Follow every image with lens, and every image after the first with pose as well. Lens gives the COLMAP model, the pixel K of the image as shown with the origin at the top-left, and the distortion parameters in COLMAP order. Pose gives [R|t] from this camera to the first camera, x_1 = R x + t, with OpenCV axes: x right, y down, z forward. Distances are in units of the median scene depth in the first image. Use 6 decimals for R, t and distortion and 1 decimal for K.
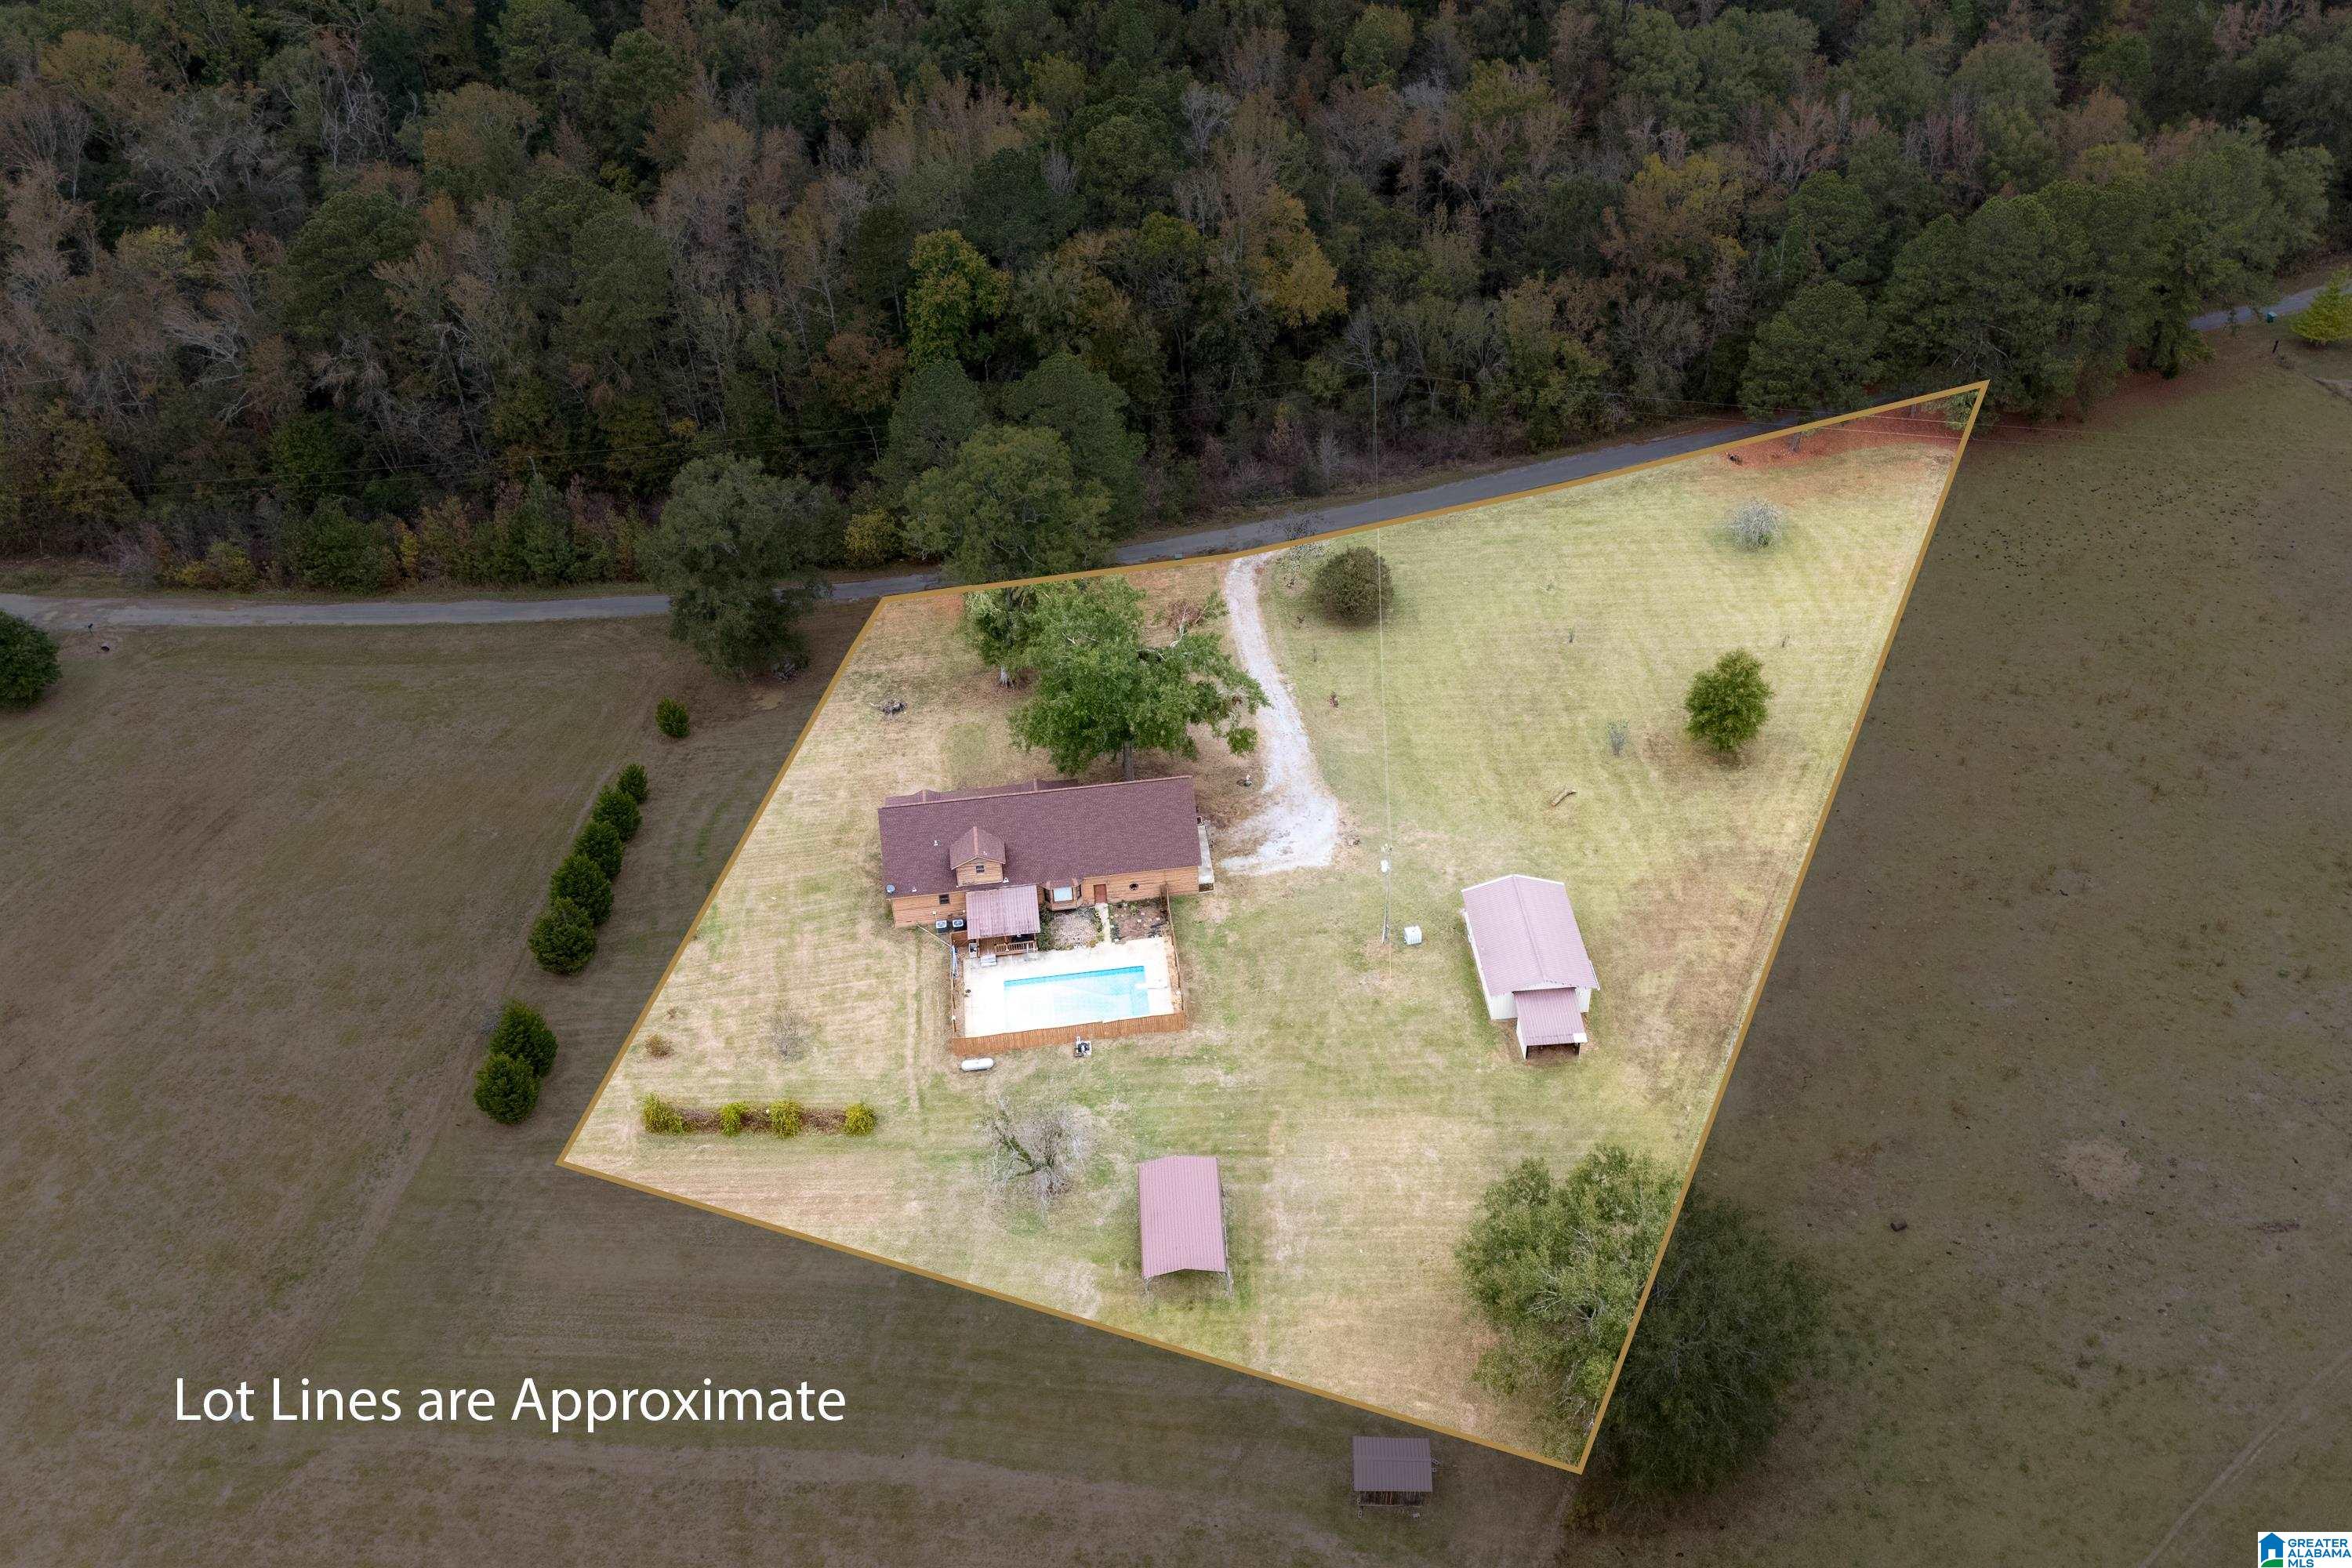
lens RADIAL K [[2039.1, 0, 1277.8], [0, 2039.1, 780.6], [0, 0, 1]] dist [0.107237, -0.138417]
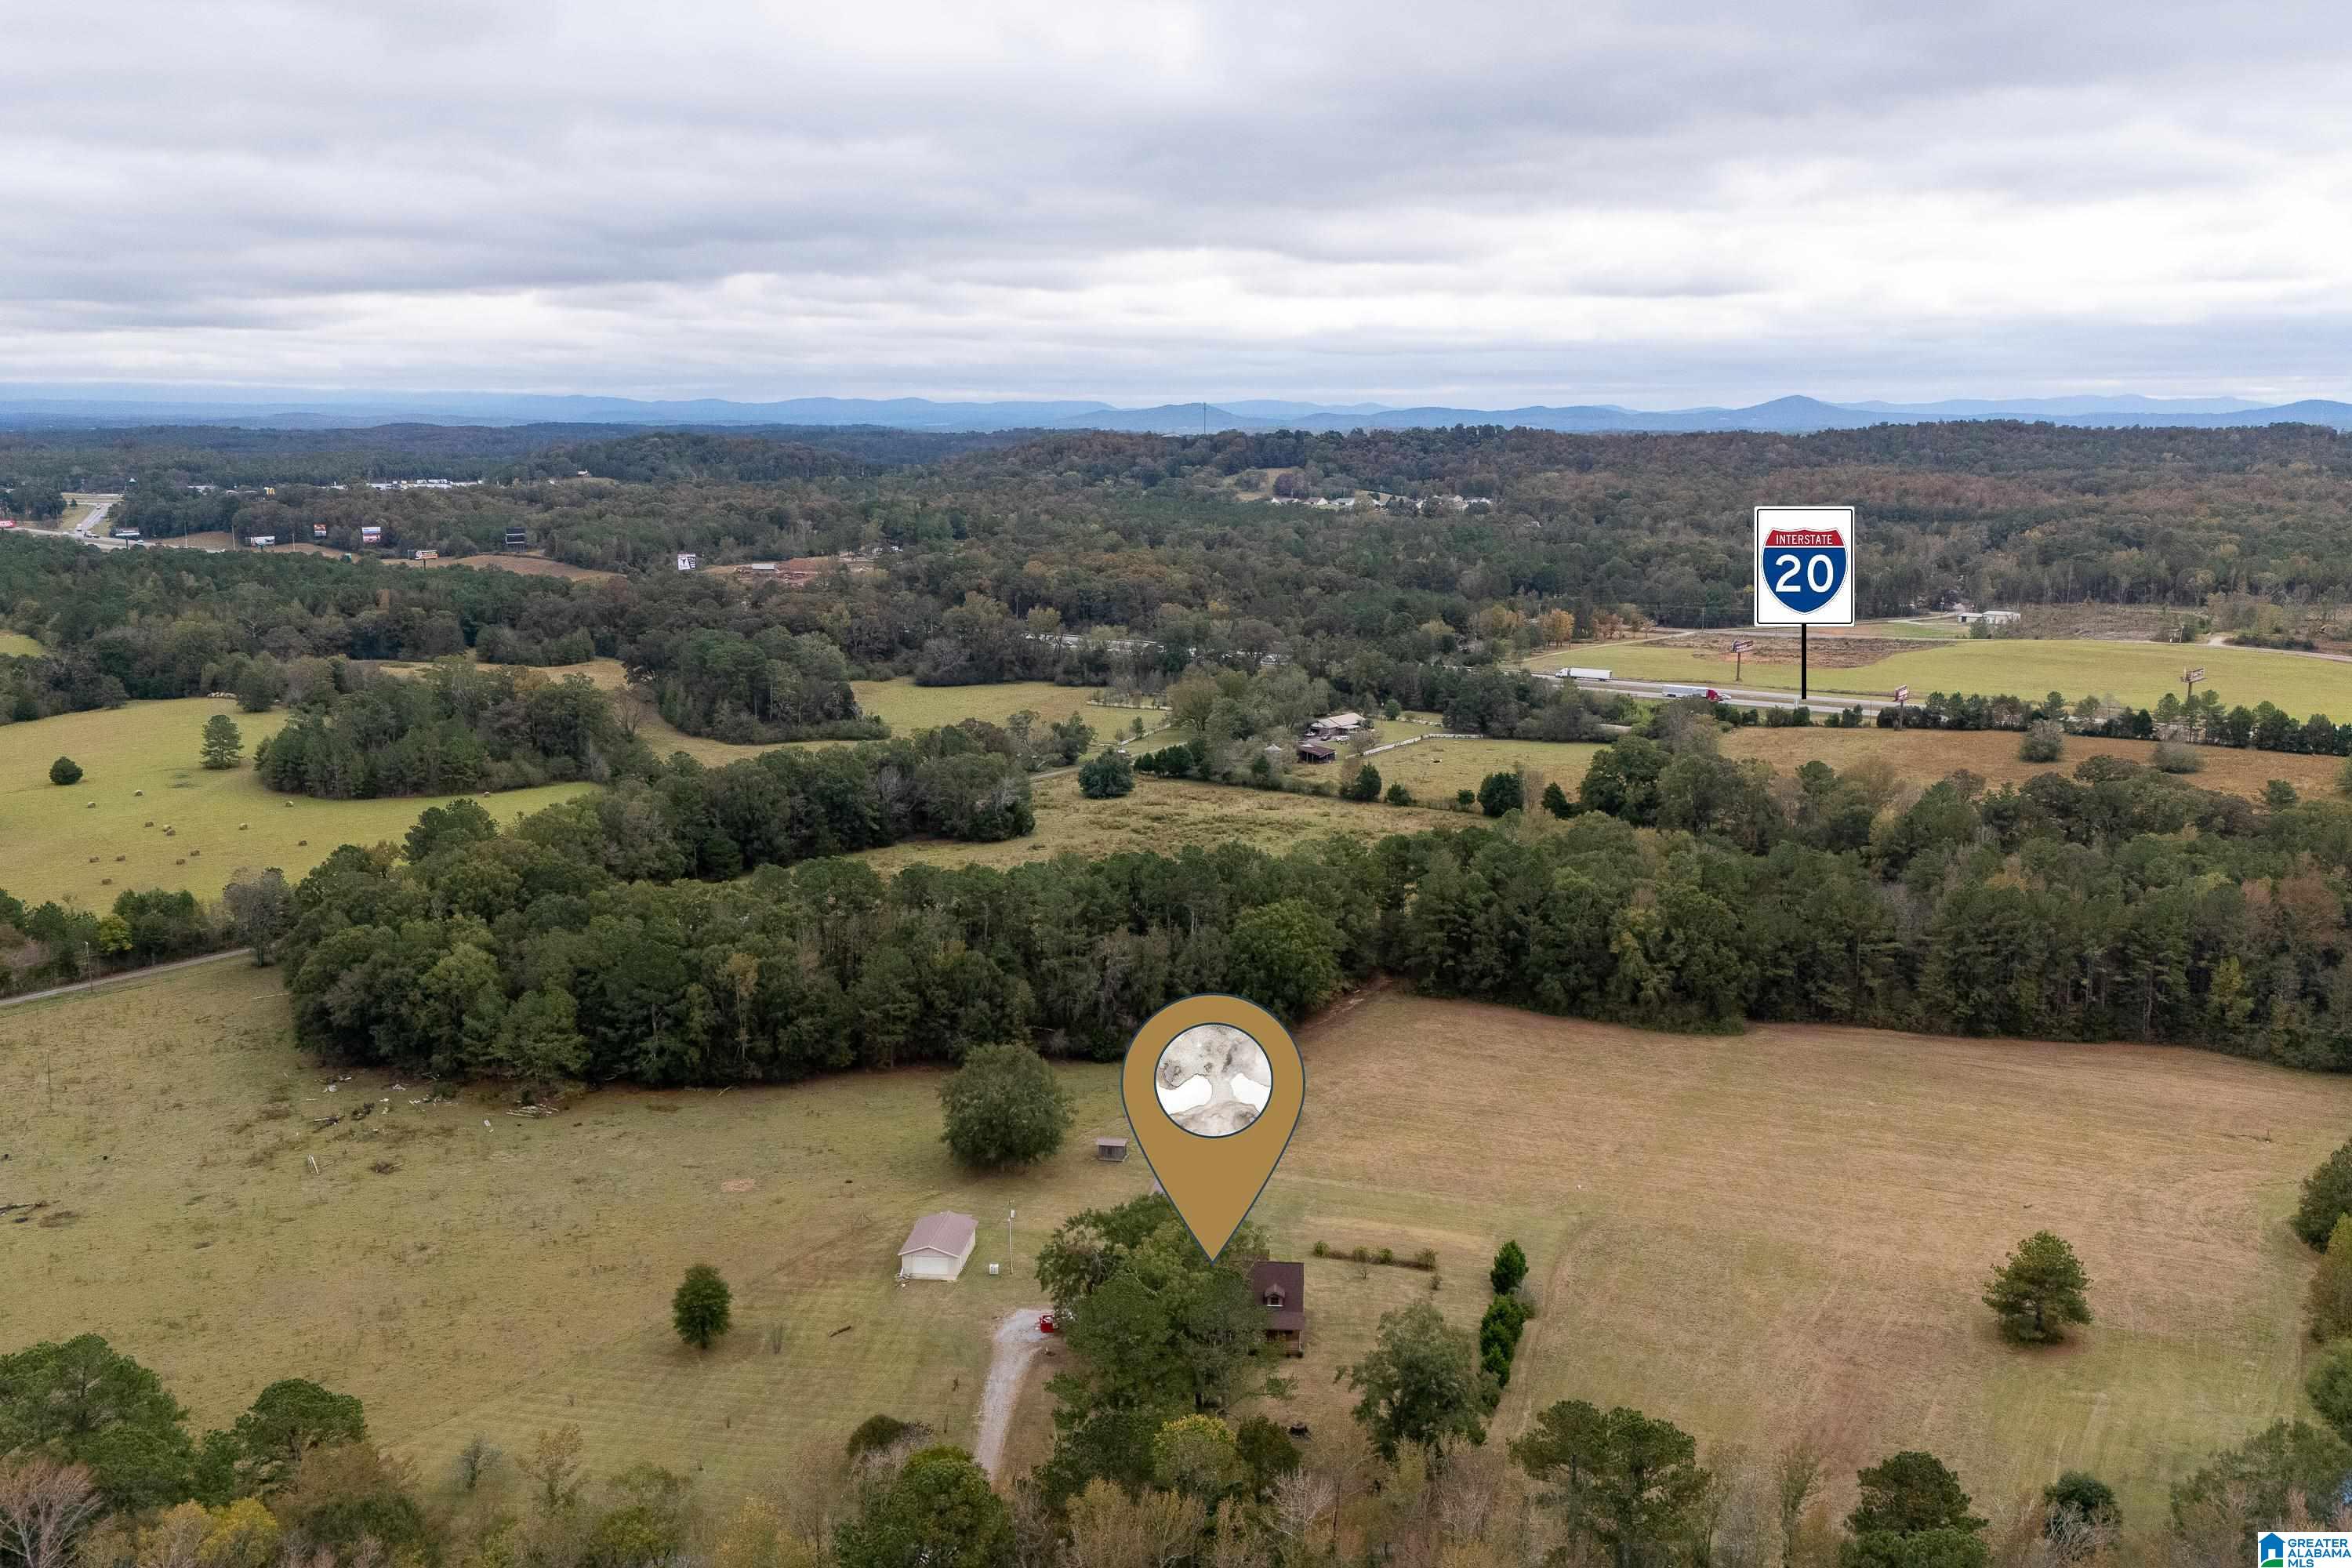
lens RADIAL K [[2028.9, 0, 1176.0], [0, 2028.9, 784.0], [0, 0, 1]] dist [0.107305, -0.140960]
pose [[-0.974874, -0.034961, 0.219998, -0.426225], [0.142708, 0.660305, 0.737313, -1.377213], [-0.171043, 0.750183, -0.638725, 1.721251]]
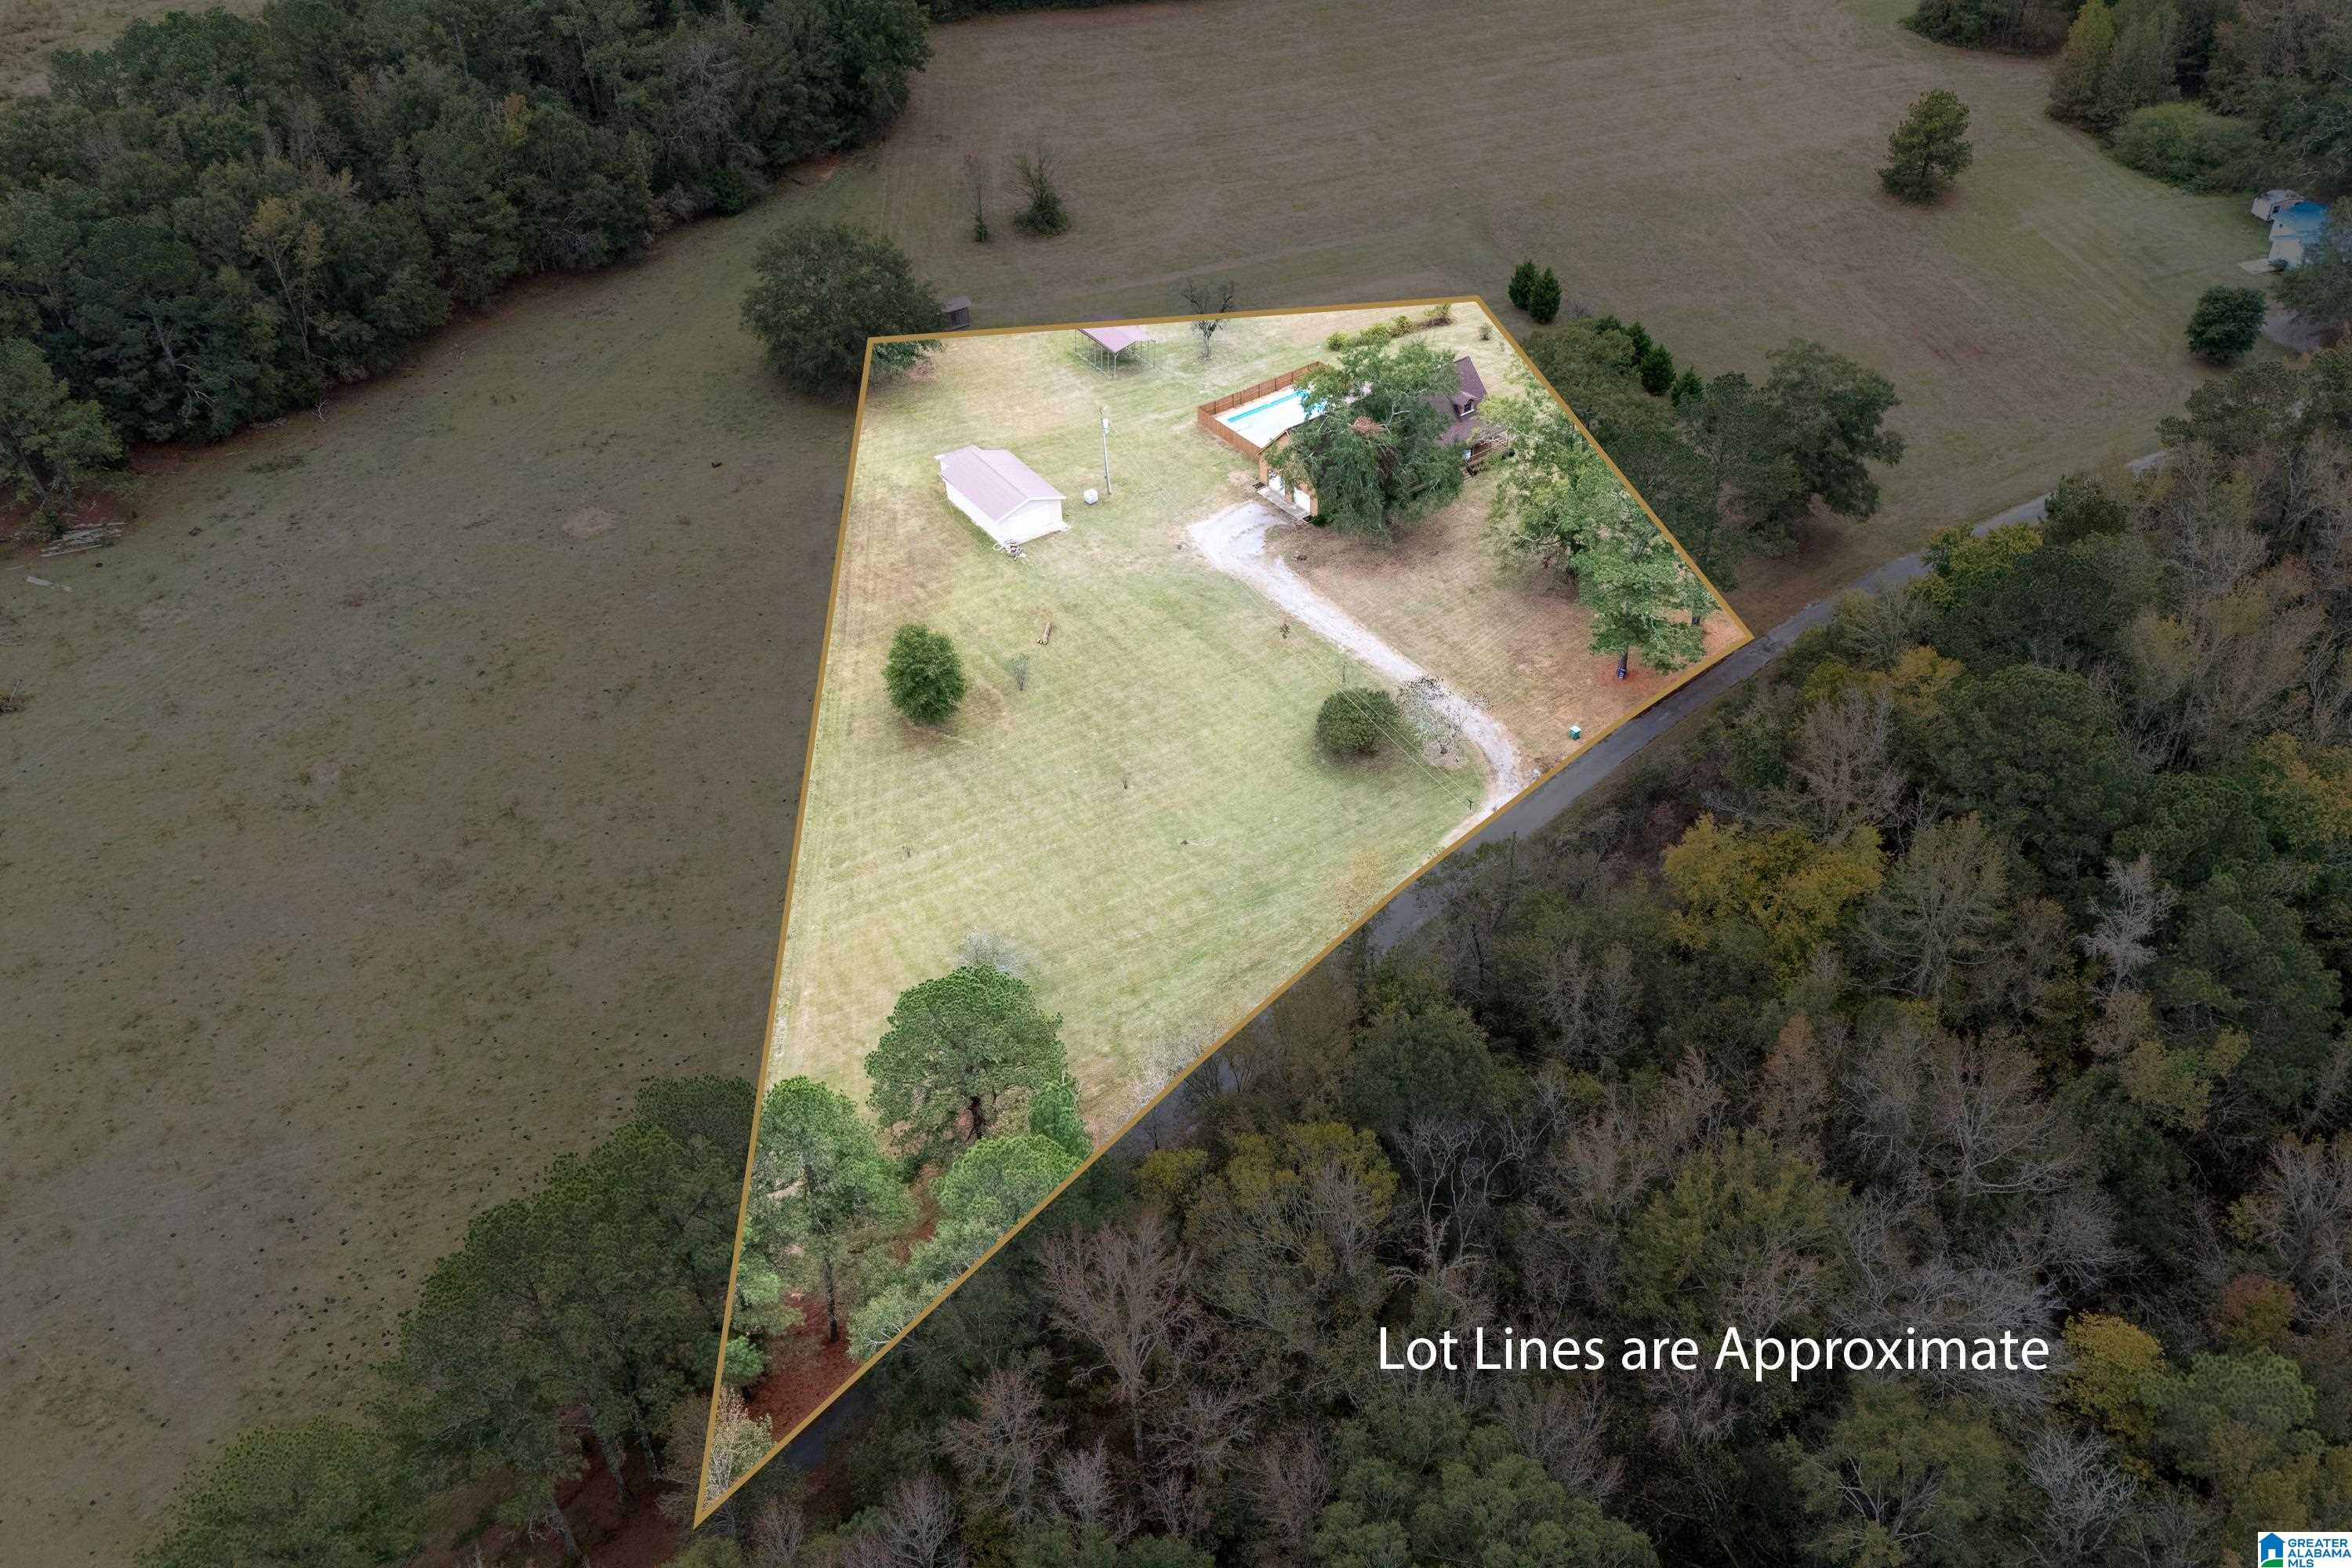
lens RADIAL K [[2045.6, 0, 1242.7], [0, 2045.6, 780.2], [0, 0, 1]] dist [0.106722, -0.161728]
pose [[-0.875332, 0.319181, -0.363204, 0.515637], [-0.284439, 0.267528, 0.920610, -1.113369], [0.391009, 0.909149, -0.143388, 1.379737]]
